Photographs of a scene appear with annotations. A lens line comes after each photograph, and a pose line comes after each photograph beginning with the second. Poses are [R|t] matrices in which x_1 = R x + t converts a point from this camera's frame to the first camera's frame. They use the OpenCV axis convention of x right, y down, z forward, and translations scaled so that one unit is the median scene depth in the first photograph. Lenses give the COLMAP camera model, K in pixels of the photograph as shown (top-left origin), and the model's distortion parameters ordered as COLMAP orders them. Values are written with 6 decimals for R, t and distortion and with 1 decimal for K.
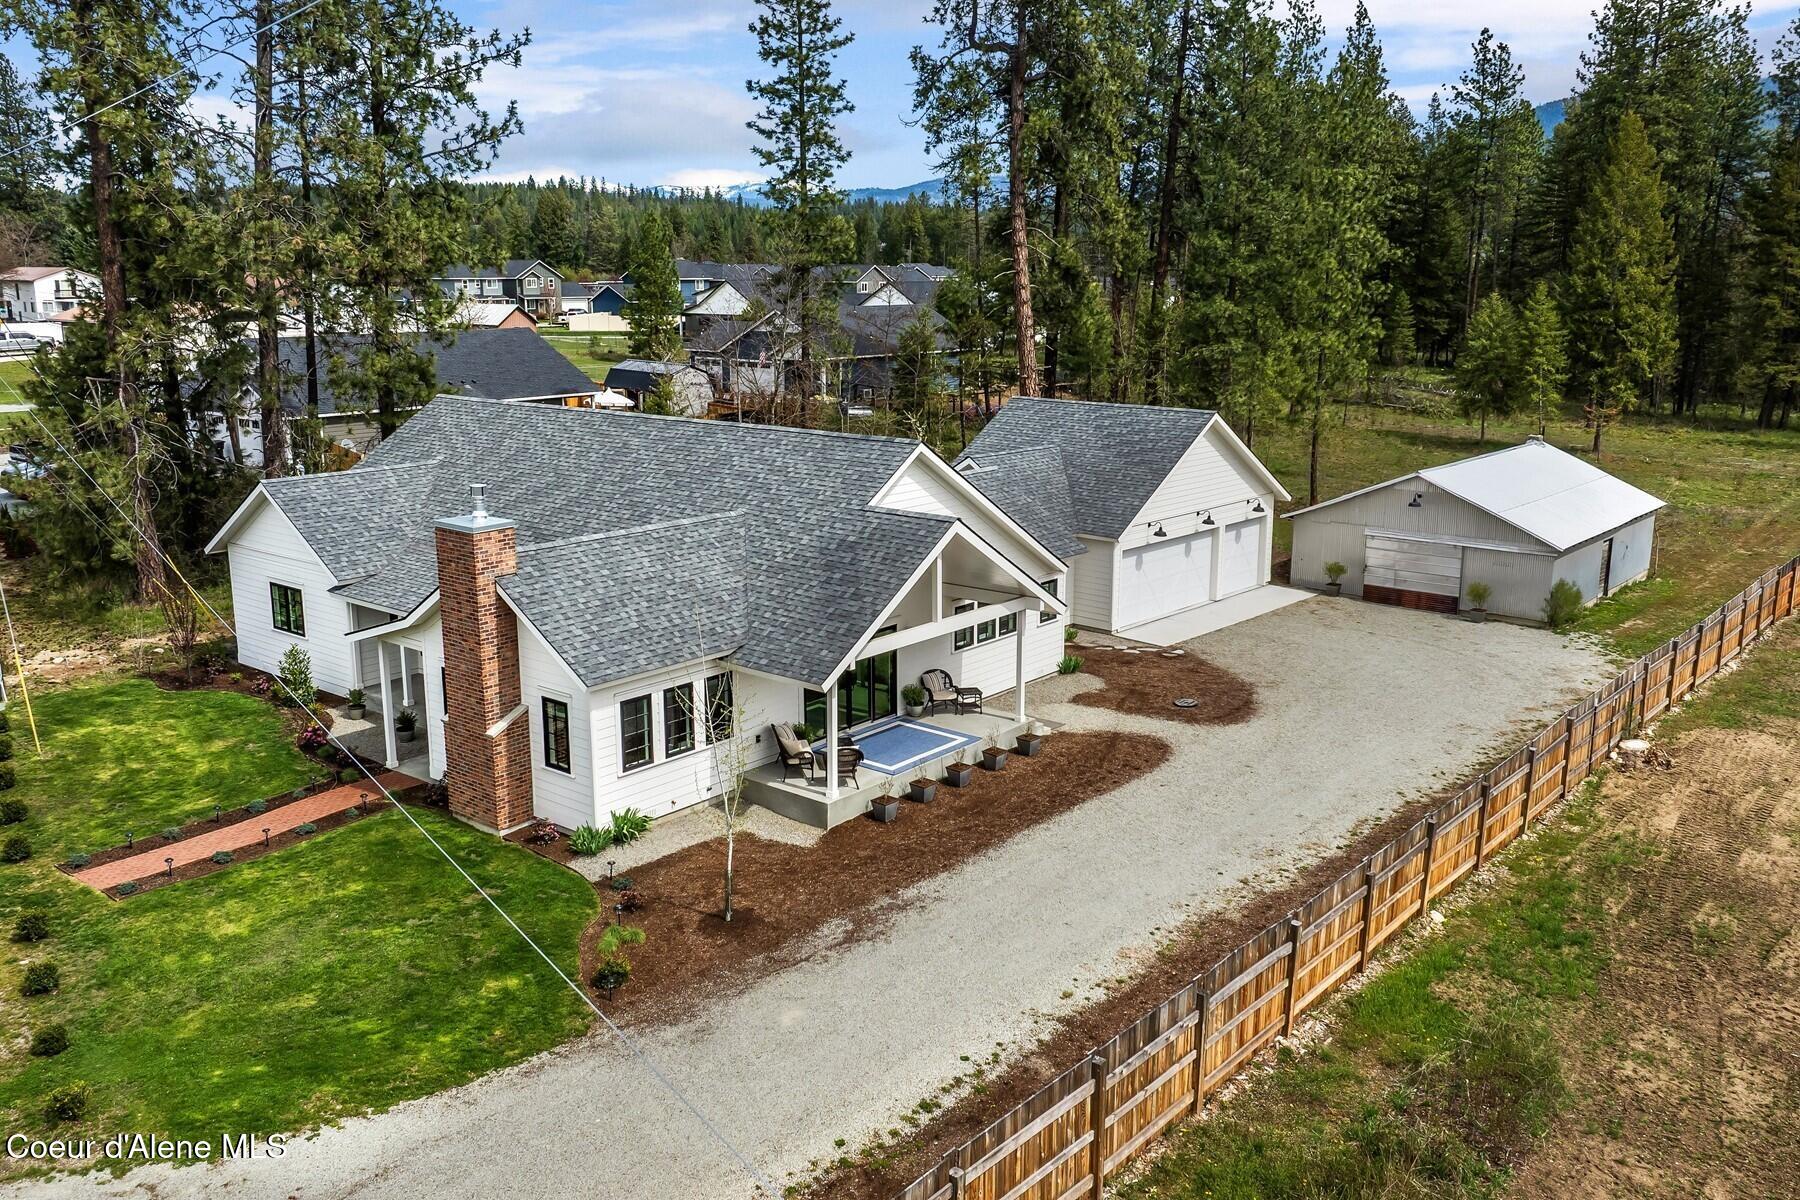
lens RADIAL K [[1498.1, 0, 891.8], [0, 1498.1, 596.7], [0, 0, 1]] dist [-0.034069, 0.023697]
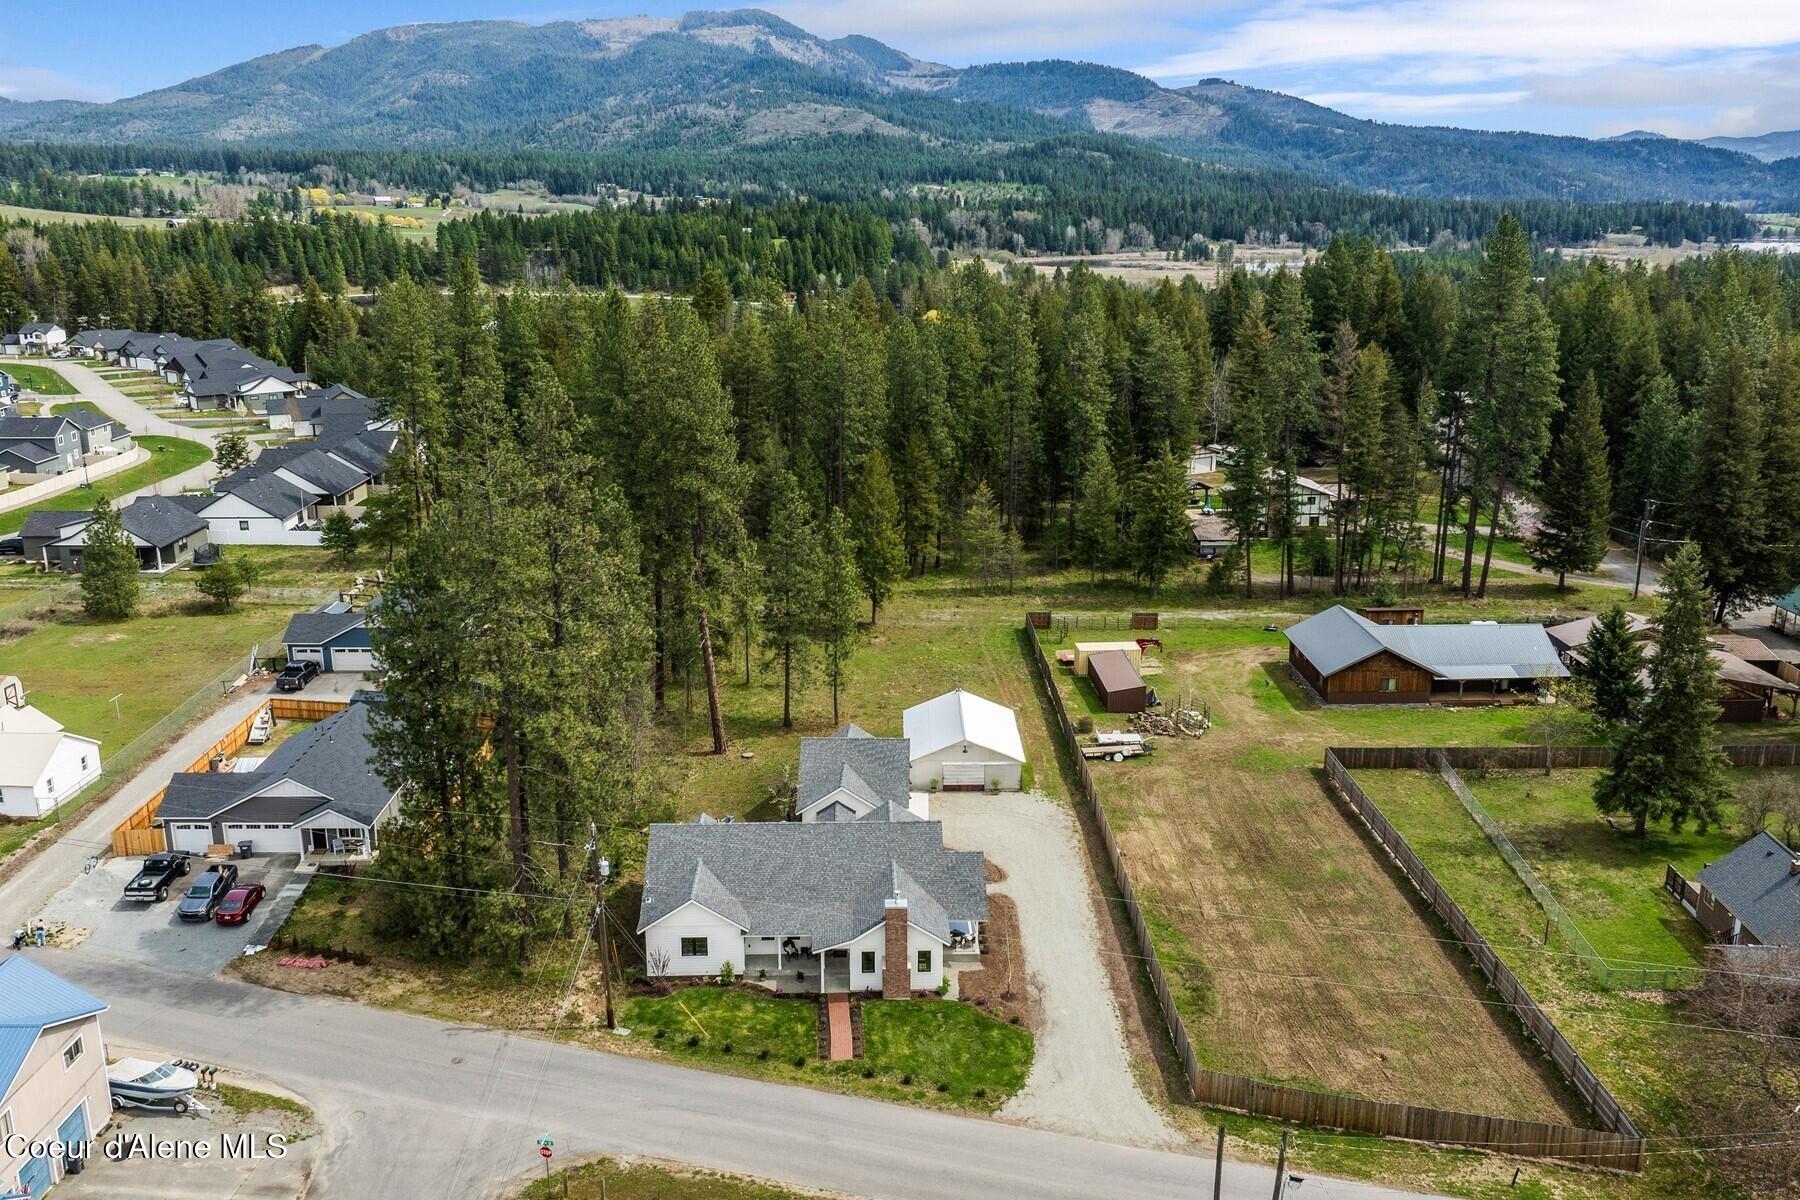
lens RADIAL K [[1504.8, 0, 900.5], [0, 1504.8, 600.5], [0, 0, 1]] dist [-0.014883, -0.008167]
pose [[0.749963, -0.172870, 0.638491, -1.771881], [0.144081, 0.984762, 0.097385, -0.795730], [-0.645597, 0.018959, 0.763443, -1.131653]]
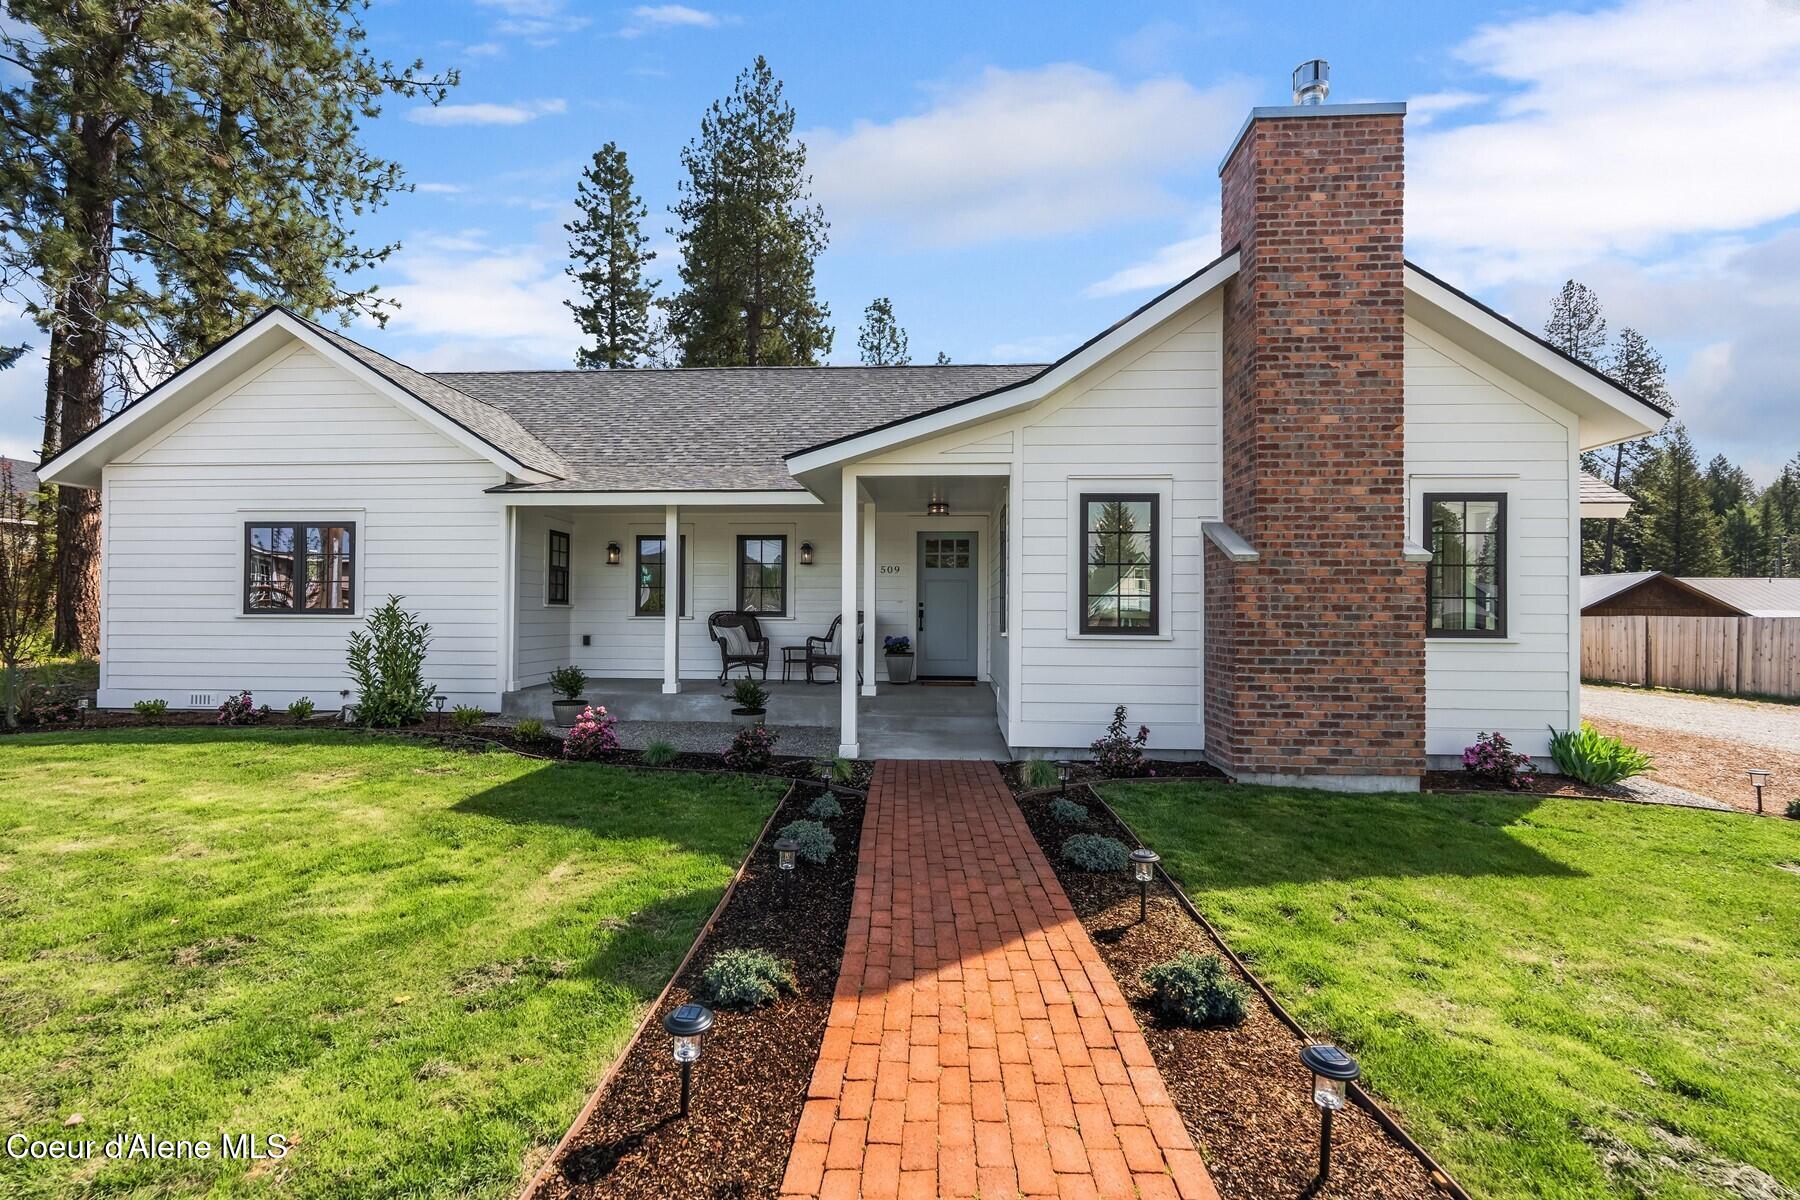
lens RADIAL K [[808.0, 0, 894.2], [0, 808.0, 604.7], [0, 0, 1]] dist [-0.001996, -0.000280]
pose [[0.813736, 0.009041, 0.581164, -0.454261], [0.123211, 0.974472, -0.187679, 0.112428], [-0.568025, 0.224327, 0.791849, 0.754084]]
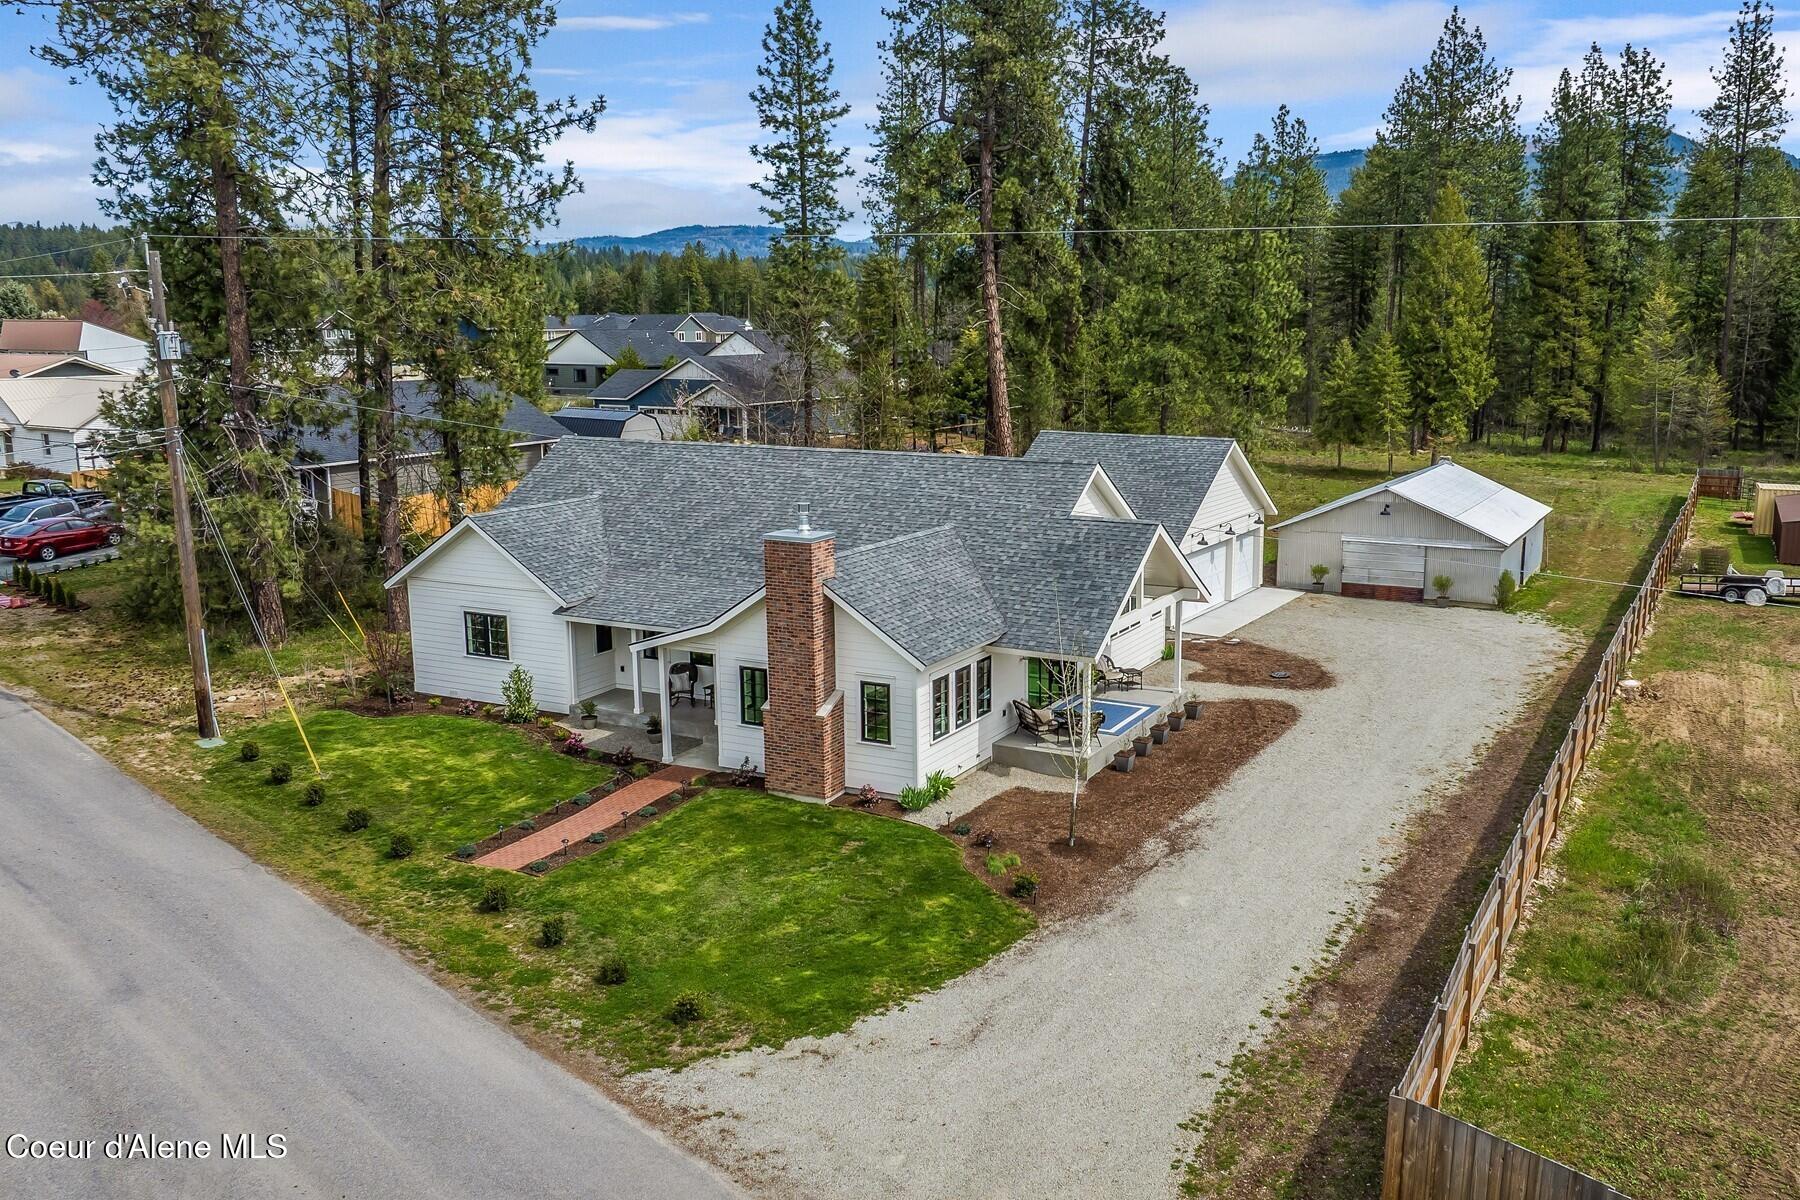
lens RADIAL K [[1504.8, 0, 998.7], [0, 1504.8, 594.2], [0, 0, 1]] dist [-0.014883, -0.008167]
pose [[0.971900, -0.042341, 0.231554, -0.336160], [0.050344, 0.998318, -0.028760, 0.032072], [-0.229946, 0.039609, 0.972397, -0.149234]]
